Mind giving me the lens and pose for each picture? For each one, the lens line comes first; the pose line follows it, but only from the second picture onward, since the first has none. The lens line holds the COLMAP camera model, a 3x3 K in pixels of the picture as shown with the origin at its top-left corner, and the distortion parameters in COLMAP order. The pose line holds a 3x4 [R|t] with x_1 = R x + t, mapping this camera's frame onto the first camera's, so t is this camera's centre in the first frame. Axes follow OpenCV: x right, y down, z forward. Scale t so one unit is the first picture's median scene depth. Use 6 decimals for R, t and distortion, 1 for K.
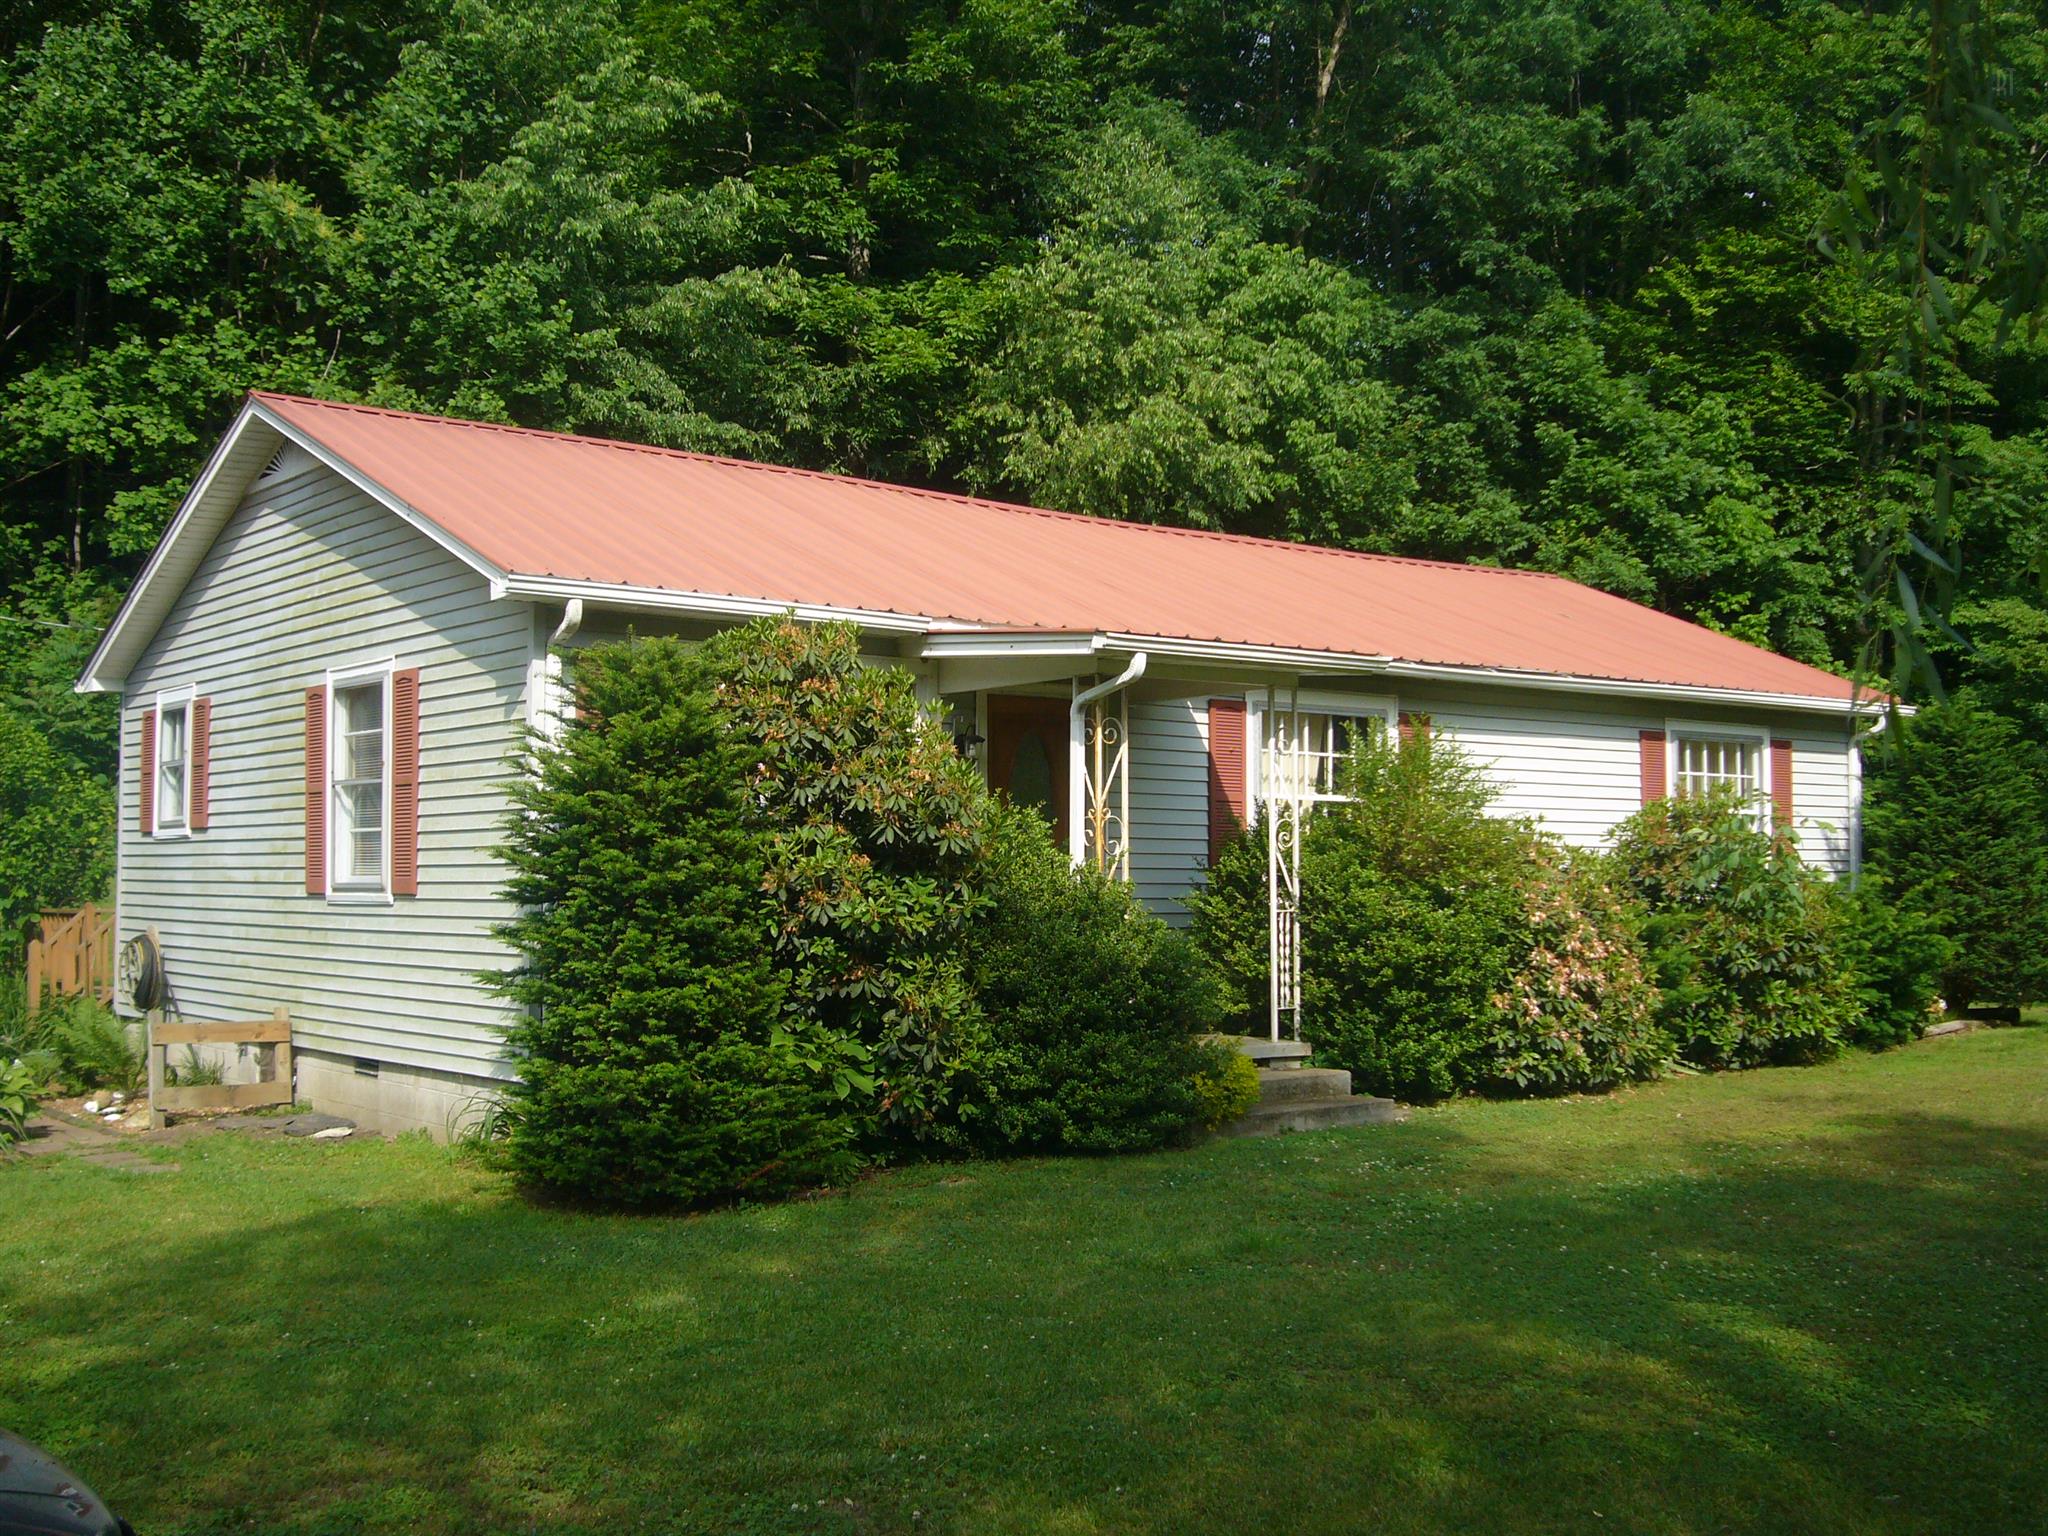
lens RADIAL K [[2244.2, 0, 1024.0], [0, 2244.2, 768.0], [0, 0, 1]] dist [-0.135696, 0.153189]
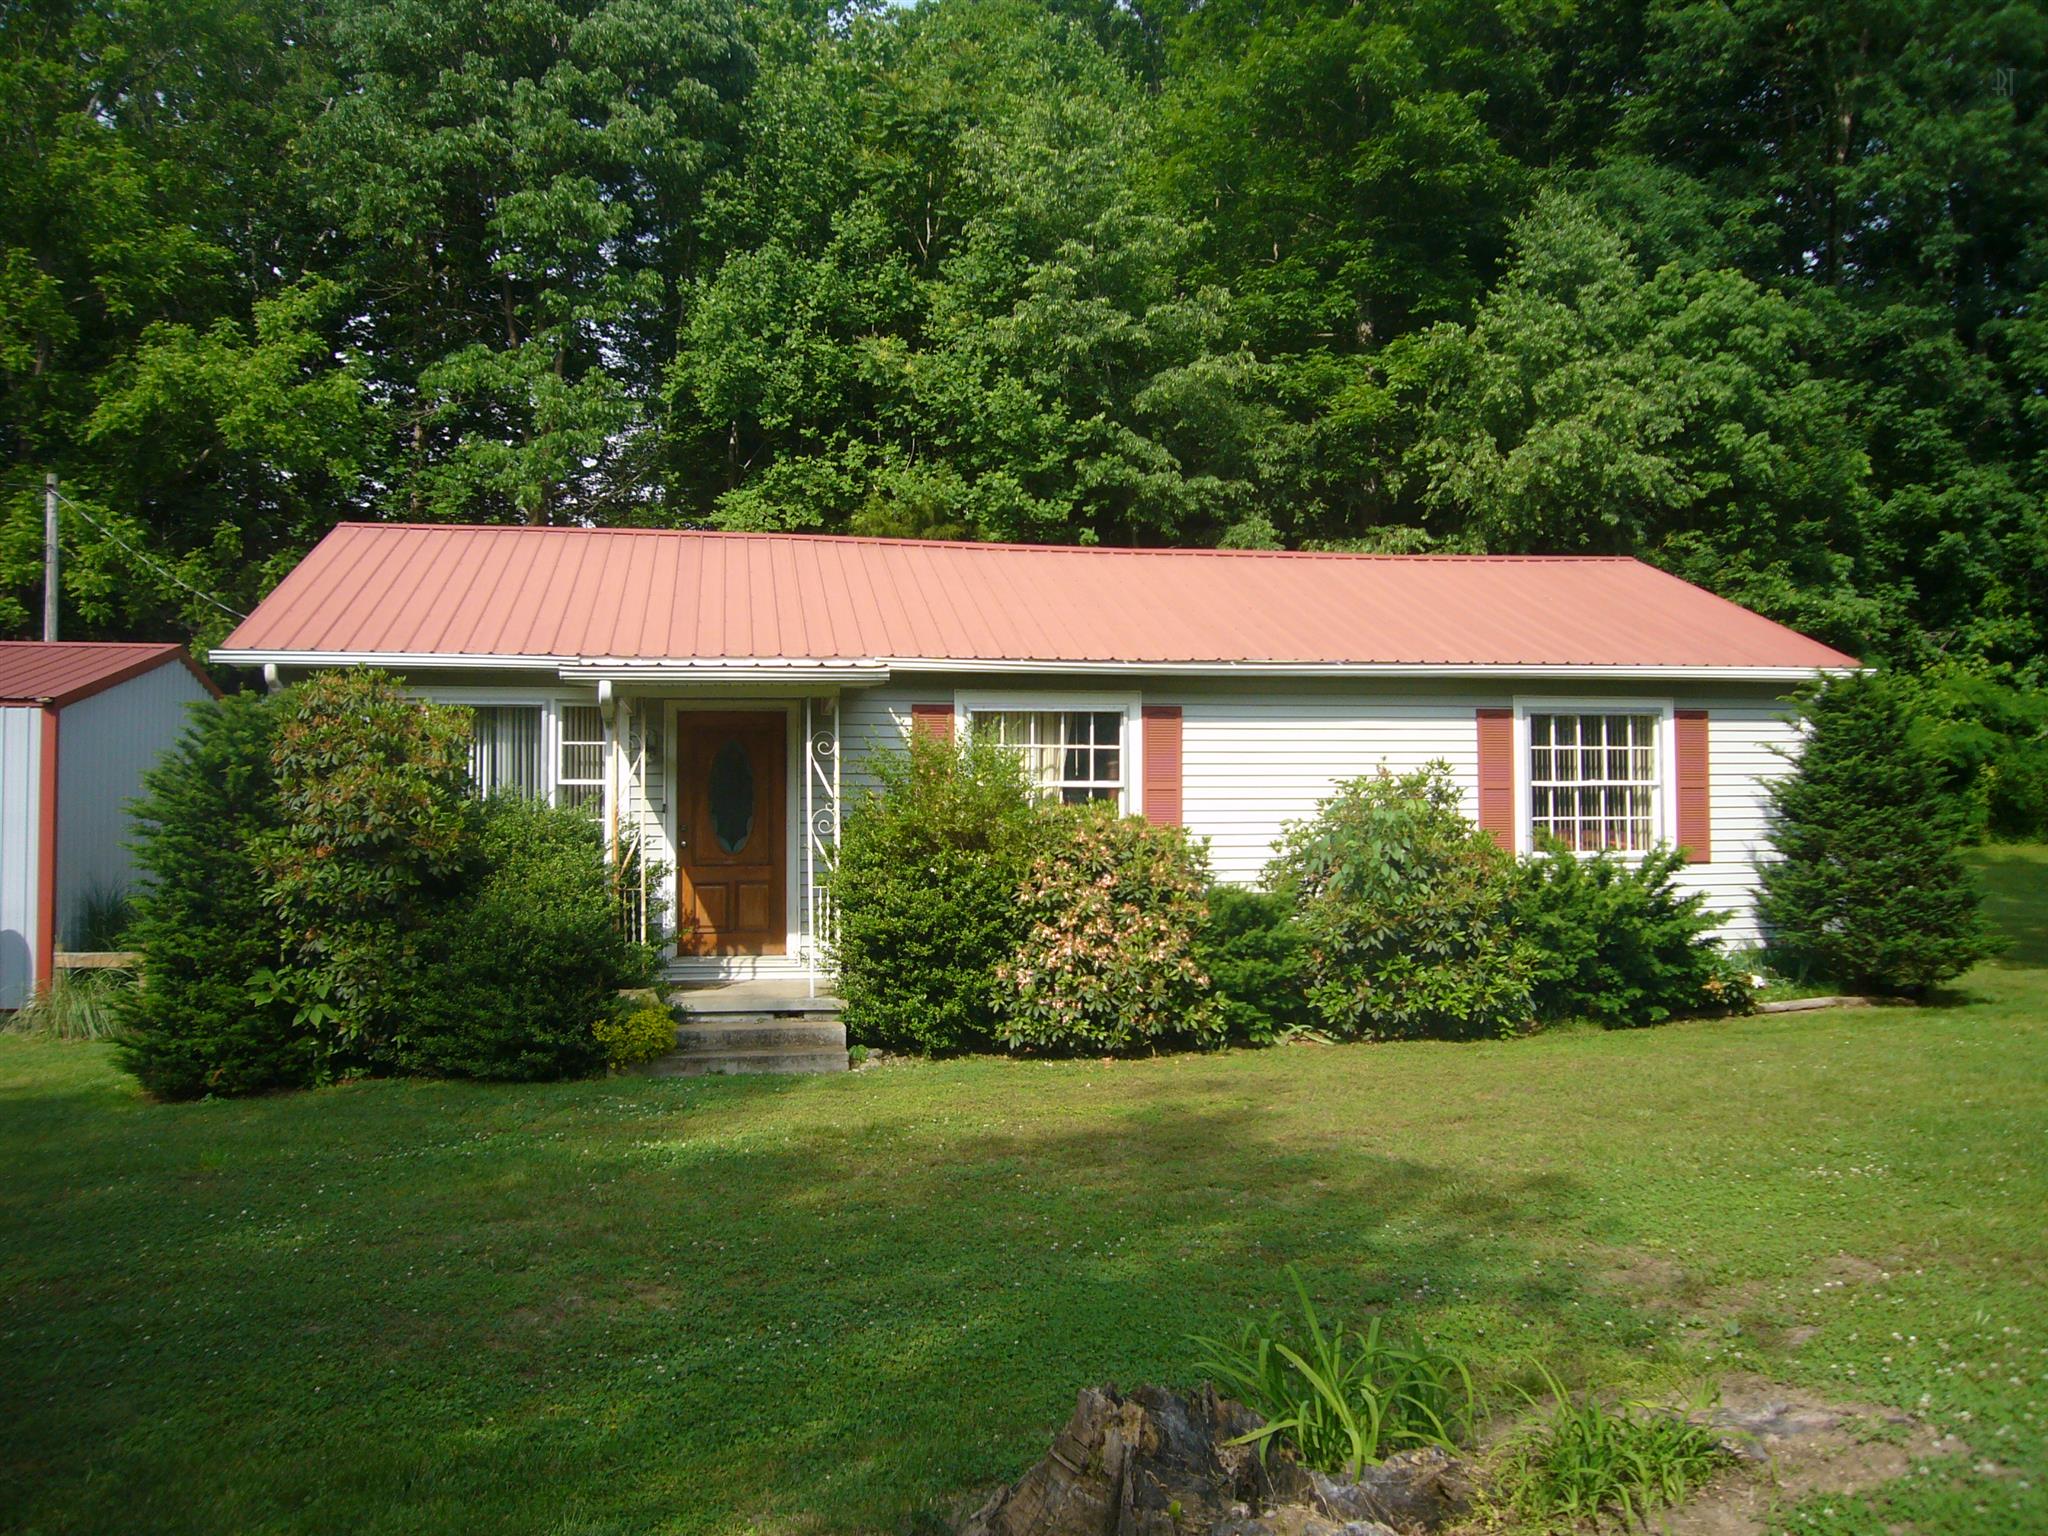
lens RADIAL K [[1708.0, 0, 1037.0], [0, 1708.0, 769.5], [0, 0, 1]] dist [-0.120879, 0.122486]
pose [[0.877543, -0.021313, -0.479024, 0.225308], [0.030606, 0.999464, 0.011598, -0.001871], [0.478520, -0.024839, 0.877725, 0.088019]]
